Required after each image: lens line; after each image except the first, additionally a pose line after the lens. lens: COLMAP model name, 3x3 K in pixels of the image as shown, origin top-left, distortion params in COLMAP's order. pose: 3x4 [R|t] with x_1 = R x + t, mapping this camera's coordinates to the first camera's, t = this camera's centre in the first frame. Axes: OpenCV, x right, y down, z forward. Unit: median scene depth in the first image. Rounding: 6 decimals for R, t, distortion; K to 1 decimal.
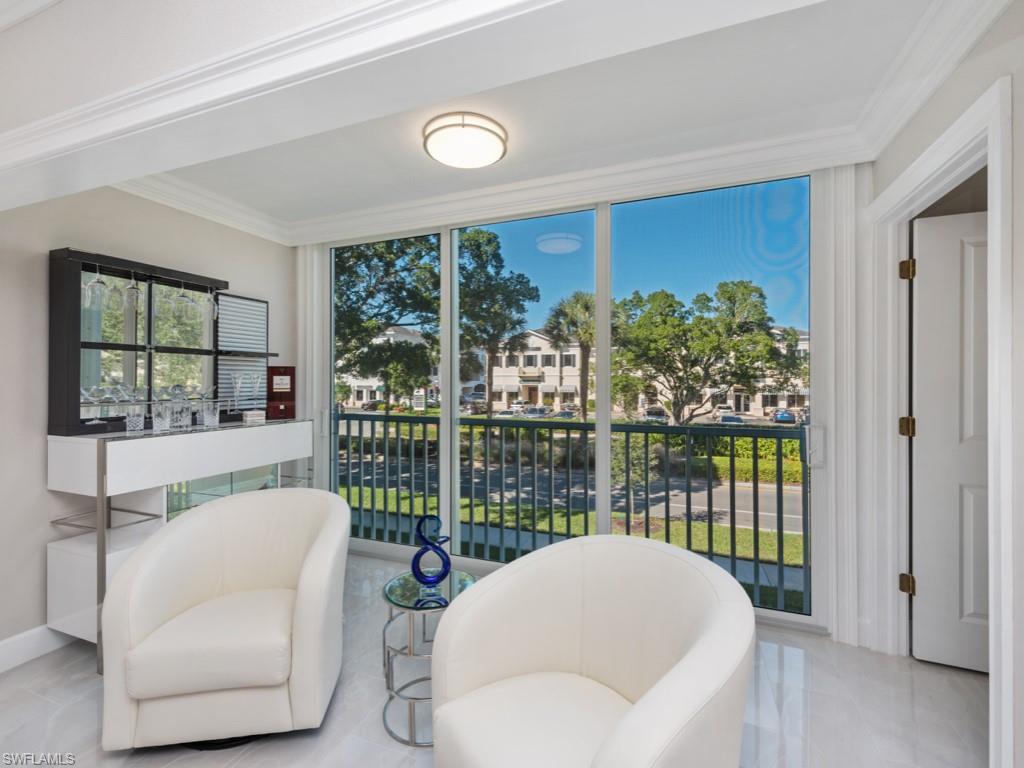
lens RADIAL K [[450.3, 0, 512.5], [0, 450.3, 381.7], [0, 0, 1]] dist [0.000661, 0.000040]
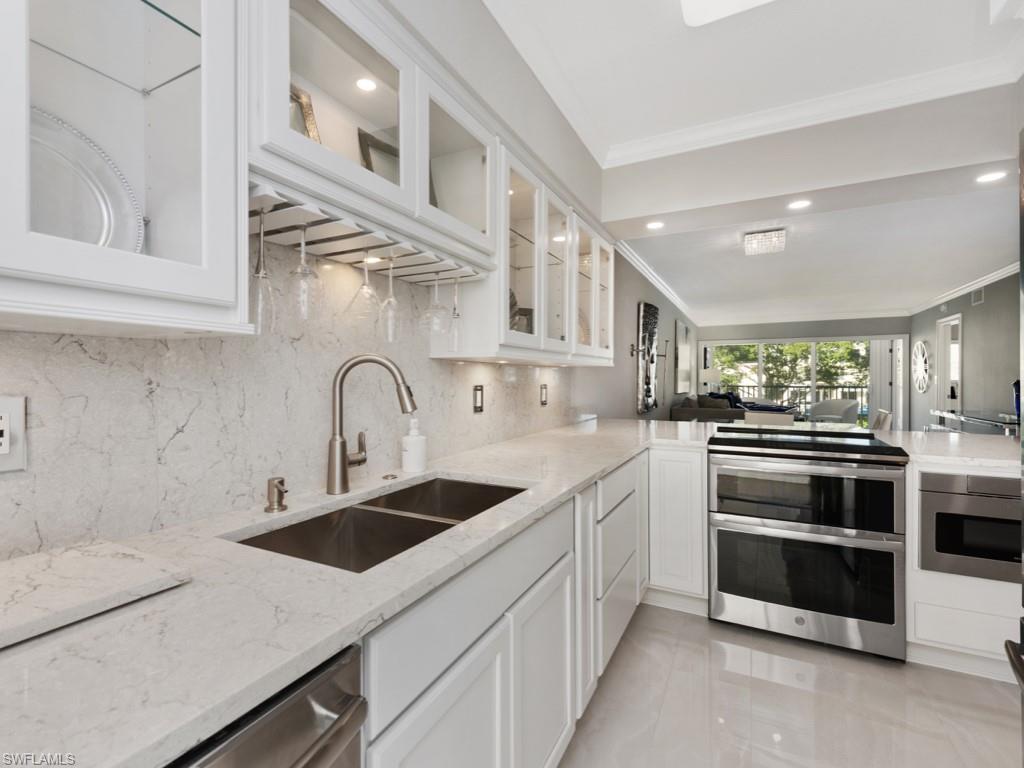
lens RADIAL K [[474.2, 0, 513.2], [0, 474.2, 382.4], [0, 0, 1]] dist [0.005258, 0.000146]
pose [[0.995701, -0.002688, -0.092592, -0.197756], [0.002790, 0.999996, 0.000978, 0.006735], [0.092588, -0.001232, 0.995704, -0.332487]]
